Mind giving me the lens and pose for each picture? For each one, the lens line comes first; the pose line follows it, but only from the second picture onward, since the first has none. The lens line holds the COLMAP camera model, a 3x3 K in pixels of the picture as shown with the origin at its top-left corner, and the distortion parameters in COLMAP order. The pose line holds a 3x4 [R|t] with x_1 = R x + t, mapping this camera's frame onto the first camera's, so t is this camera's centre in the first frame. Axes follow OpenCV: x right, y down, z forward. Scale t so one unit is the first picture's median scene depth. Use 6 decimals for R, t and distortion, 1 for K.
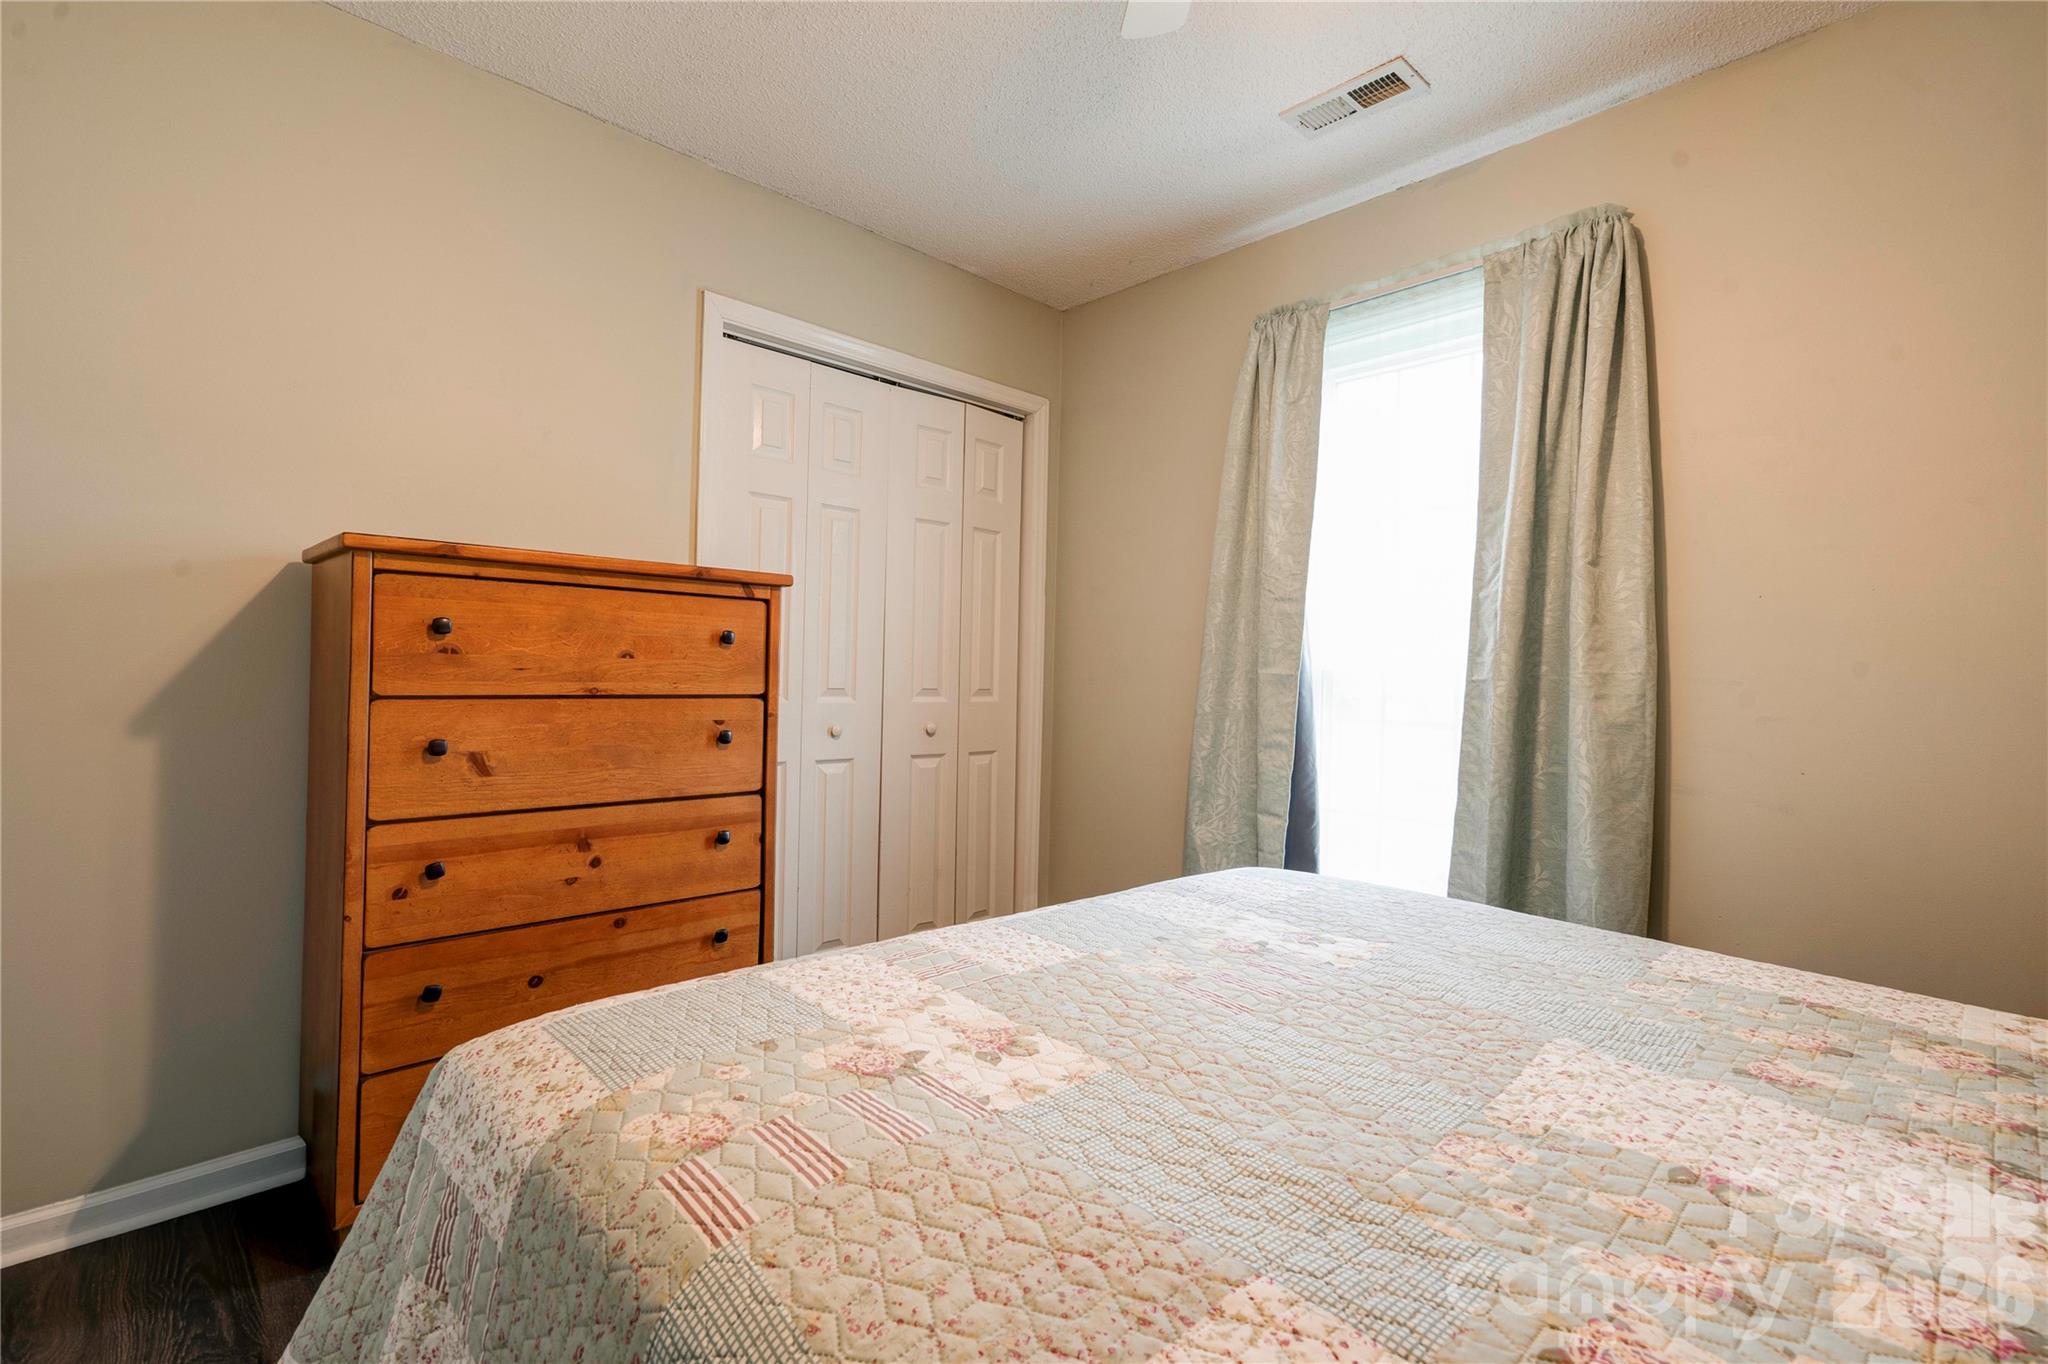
lens RADIAL K [[945.3, 0, 1022.2], [0, 945.3, 682.0], [0, 0, 1]] dist [-0.031350, 0.016003]
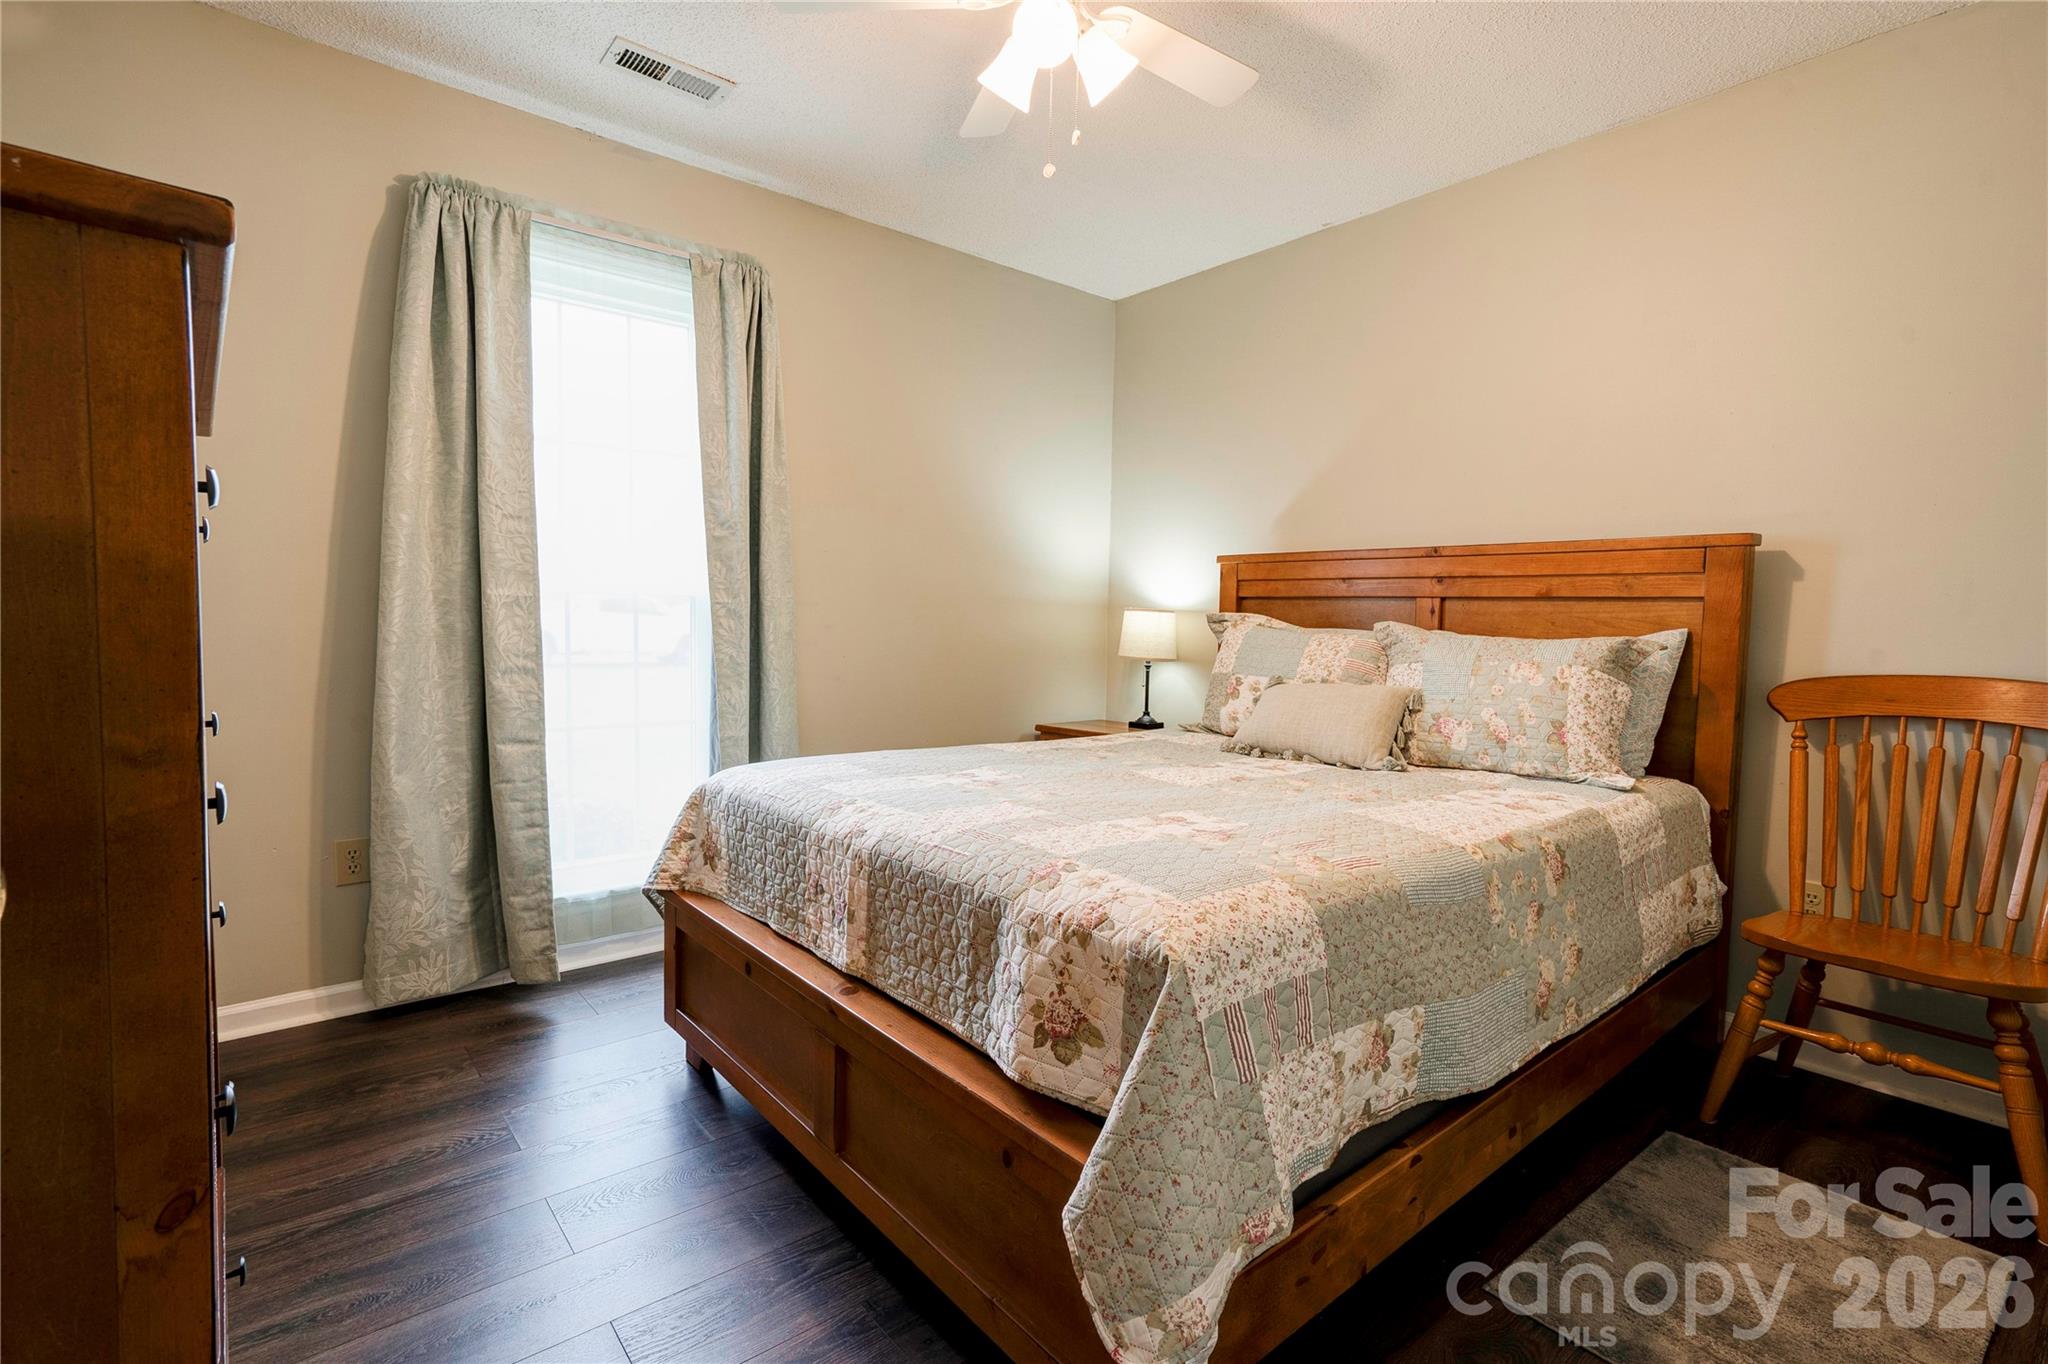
lens RADIAL K [[945.3, 0, 1022.2], [0, 945.3, 682.0], [0, 0, 1]] dist [-0.031350, 0.016003]
pose [[0.038038, -0.089538, 0.995257, -0.675356], [-0.007456, 0.995924, 0.089883, -0.010381], [-0.999248, -0.010839, 0.037216, 0.460817]]
